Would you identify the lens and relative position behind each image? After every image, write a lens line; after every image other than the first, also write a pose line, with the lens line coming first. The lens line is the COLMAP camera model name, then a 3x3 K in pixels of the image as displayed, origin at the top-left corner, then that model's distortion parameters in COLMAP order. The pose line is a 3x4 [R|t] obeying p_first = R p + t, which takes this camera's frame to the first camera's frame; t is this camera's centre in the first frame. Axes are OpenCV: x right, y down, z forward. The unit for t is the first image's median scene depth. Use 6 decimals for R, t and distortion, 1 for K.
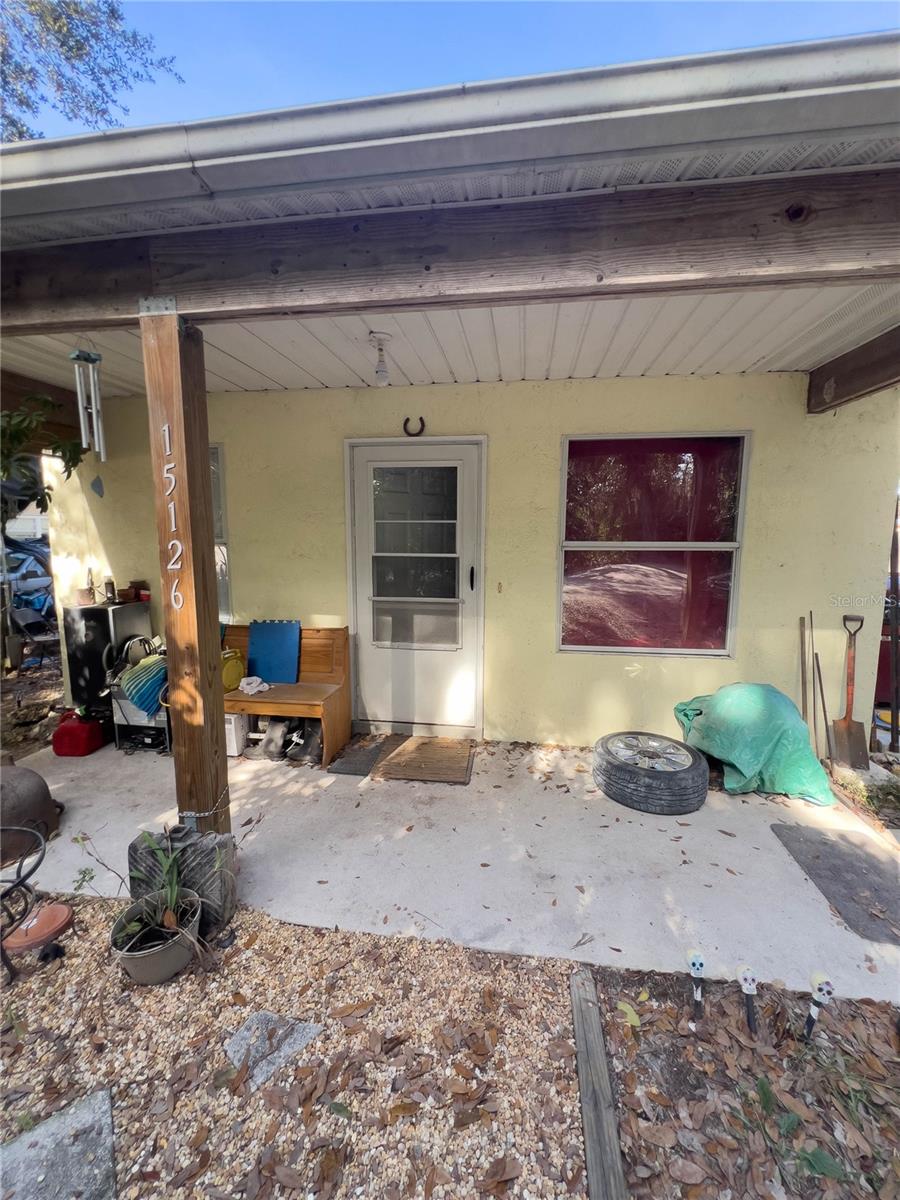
lens RADIAL K [[473.9, 0, 455.2], [0, 473.9, 600.3], [0, 0, 1]] dist [-0.004129, -0.000515]
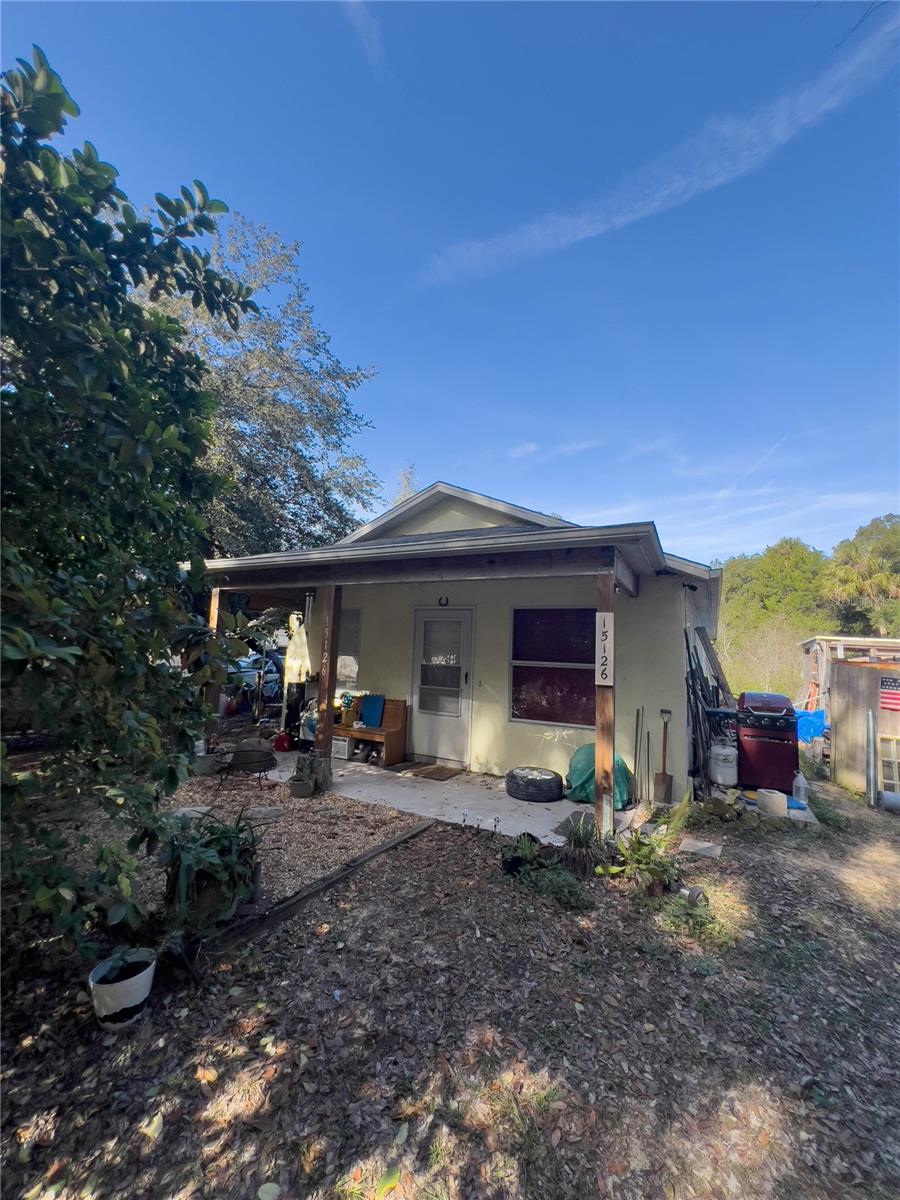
lens RADIAL K [[487.1, 0, 450.1], [0, 487.1, 601.1], [0, 0, 1]] dist [0.004230, -0.000303]
pose [[0.934604, -0.004895, -0.355655, 0.709824], [-0.083143, 0.969197, -0.231827, 0.119877], [0.345835, 0.246237, 0.905409, -0.922303]]
